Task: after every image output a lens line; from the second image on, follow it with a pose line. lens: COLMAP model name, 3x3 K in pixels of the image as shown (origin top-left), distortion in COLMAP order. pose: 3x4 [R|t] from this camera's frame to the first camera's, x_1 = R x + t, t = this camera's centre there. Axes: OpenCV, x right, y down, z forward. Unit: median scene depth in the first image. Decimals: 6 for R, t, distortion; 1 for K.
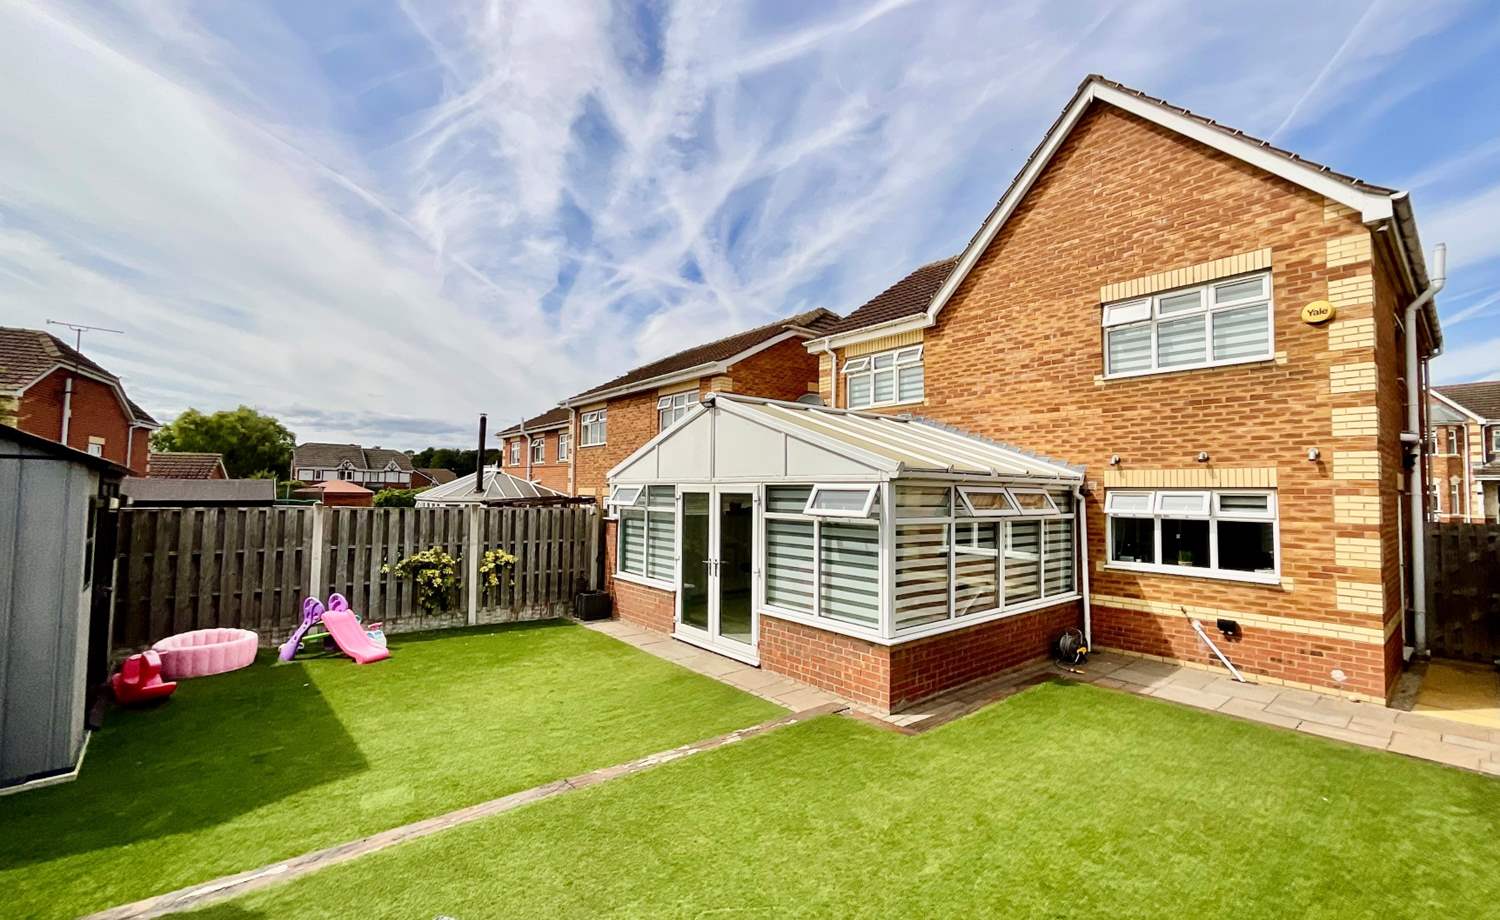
lens RADIAL K [[610.0, 0, 750.0], [0, 610.0, 460.0], [0, 0, 1]] dist [-0.000556, 0.000213]
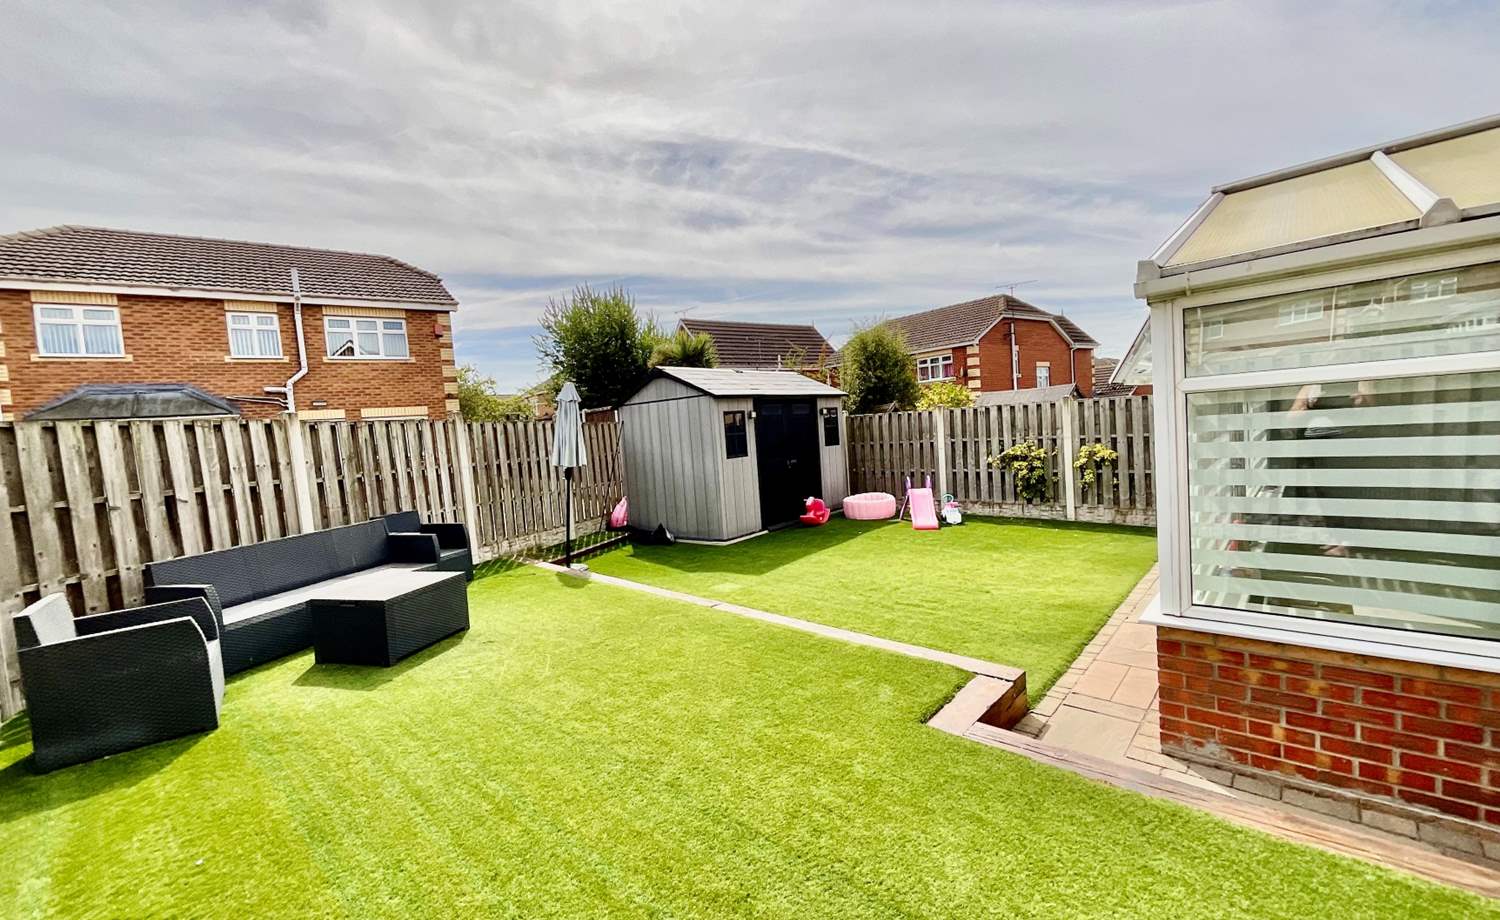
lens RADIAL K [[609.1, 0, 750.0], [0, 609.1, 460.0], [0, 0, 1]] dist [0.015492, -0.009708]
pose [[0.119957, 0.033685, -0.992207, 0.505878], [0.129840, 0.990308, 0.049318, 0.069031], [0.984252, -0.134744, 0.114420, 0.449630]]
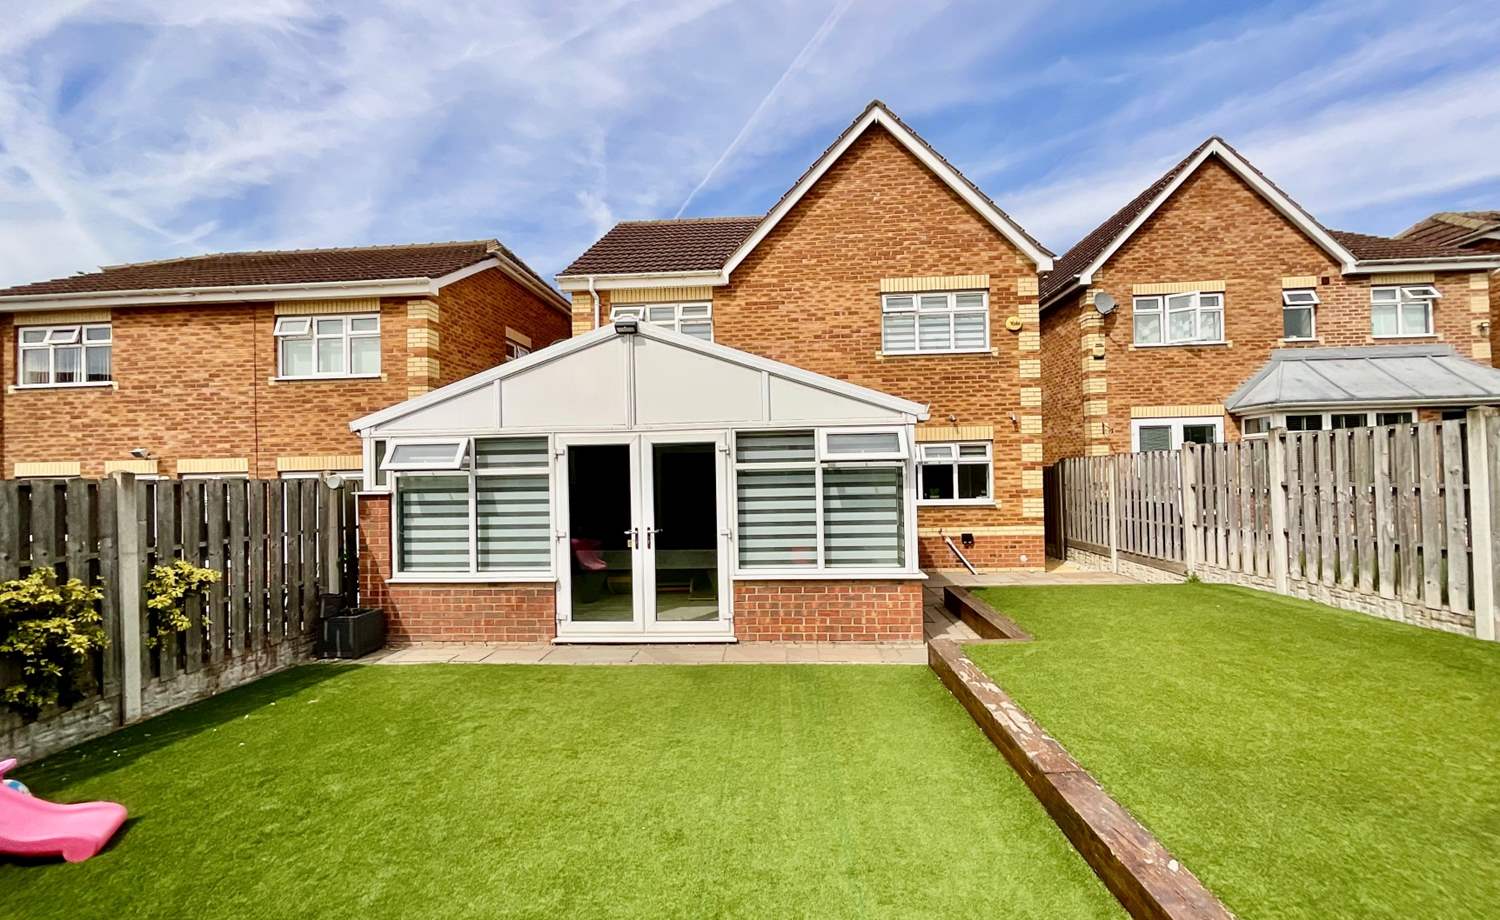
lens RADIAL K [[615.9, 0, 750.0], [0, 615.9, 460.0], [0, 0, 1]] dist [-0.000601, -0.000319]
pose [[0.686723, -0.014134, 0.726782, -0.534620], [-0.009026, 0.999568, 0.027968, 0.050215], [-0.726863, -0.025766, 0.686298, 0.347685]]
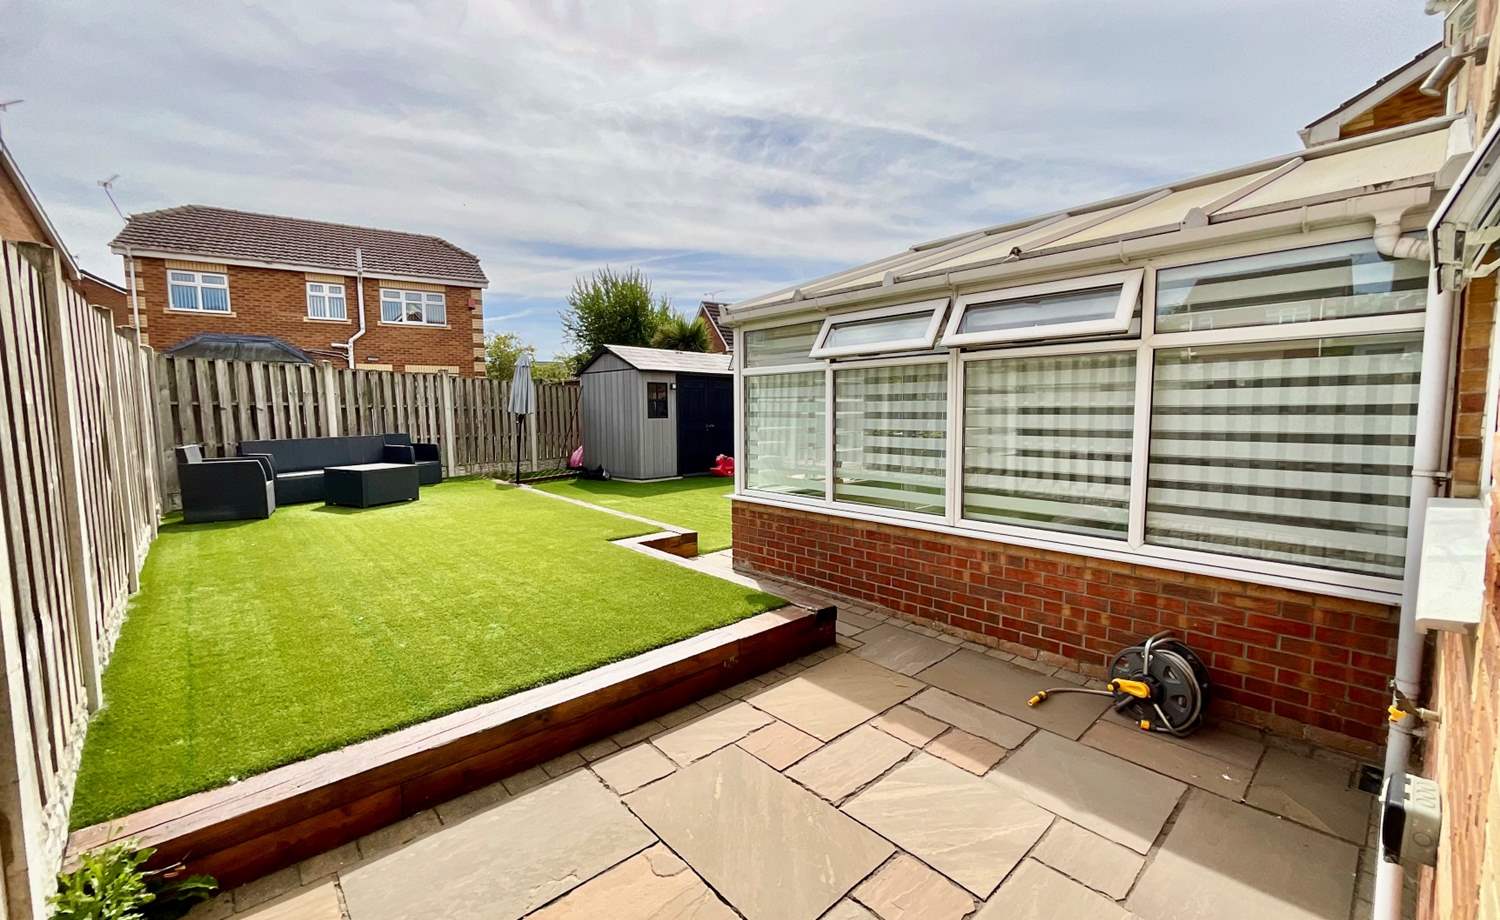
lens RADIAL K [[610.0, 0, 750.0], [0, 610.0, 460.0], [0, 0, 1]] dist [-0.000556, 0.000213]
pose [[0.032122, 0.070234, -0.997013, 0.866129], [0.062952, 0.995405, 0.072149, 0.125134], [0.997500, -0.065081, 0.027553, 0.728545]]
